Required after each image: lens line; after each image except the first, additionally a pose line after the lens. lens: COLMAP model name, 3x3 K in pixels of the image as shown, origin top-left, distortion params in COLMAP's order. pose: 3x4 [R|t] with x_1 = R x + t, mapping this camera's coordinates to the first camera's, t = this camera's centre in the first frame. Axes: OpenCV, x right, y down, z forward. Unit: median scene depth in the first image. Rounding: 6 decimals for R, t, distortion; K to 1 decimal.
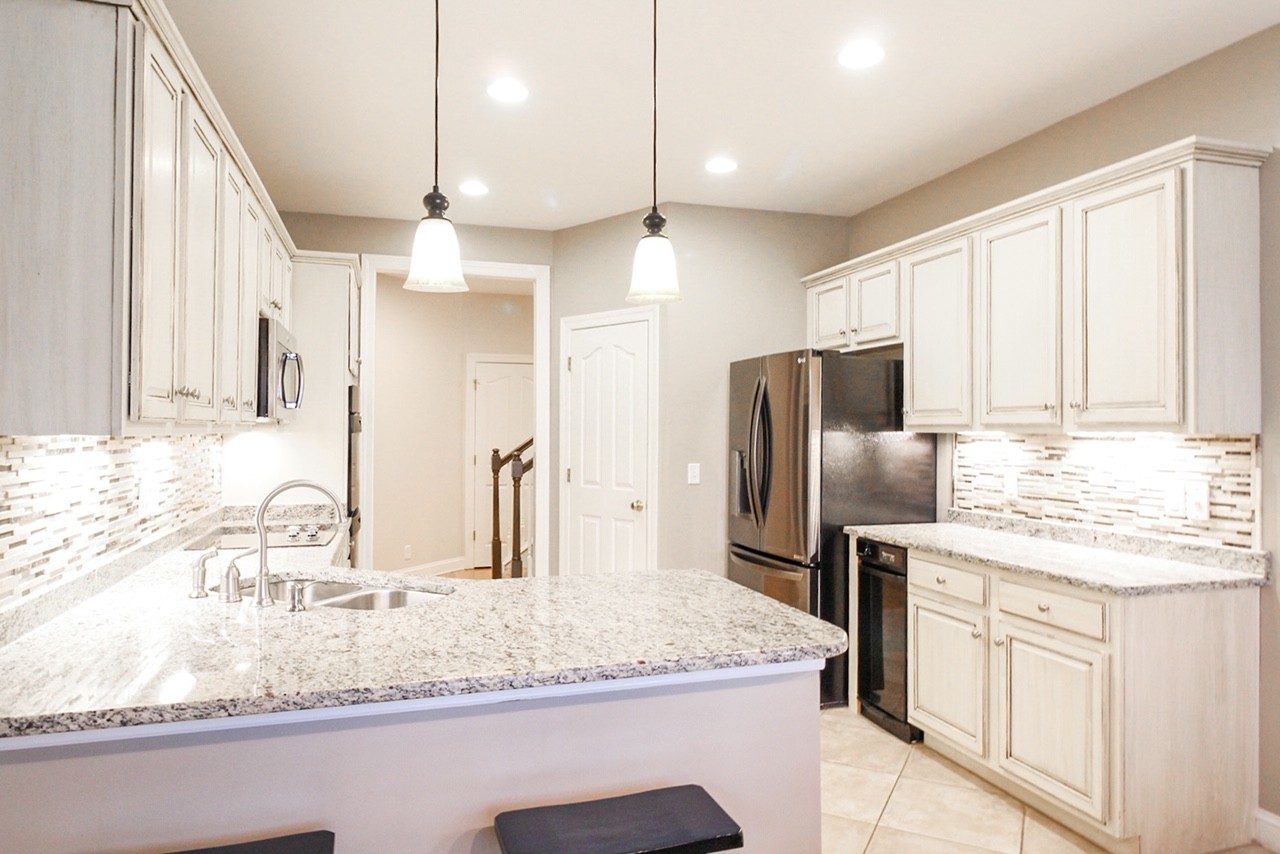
lens RADIAL K [[795.0, 0, 638.2], [0, 795.0, 425.8], [0, 0, 1]] dist [-0.004068, 0.002741]
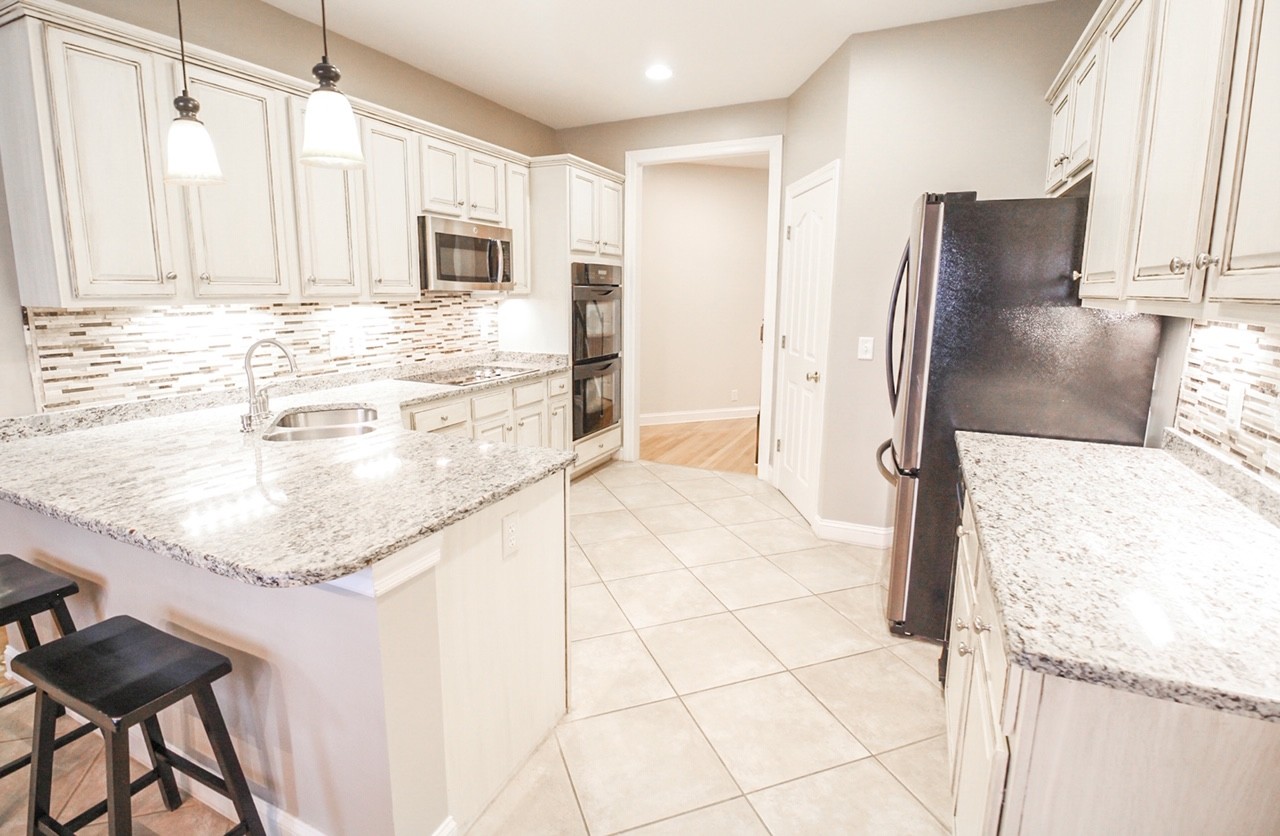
lens RADIAL K [[605.3, 0, 634.4], [0, 605.3, 393.5], [0, 0, 1]] dist [-0.019527, -0.000973]
pose [[0.735614, 0.112363, -0.668017, 0.443864], [0.001356, 0.985901, 0.167325, -0.006379], [0.677399, -0.123992, 0.725090, 0.400389]]
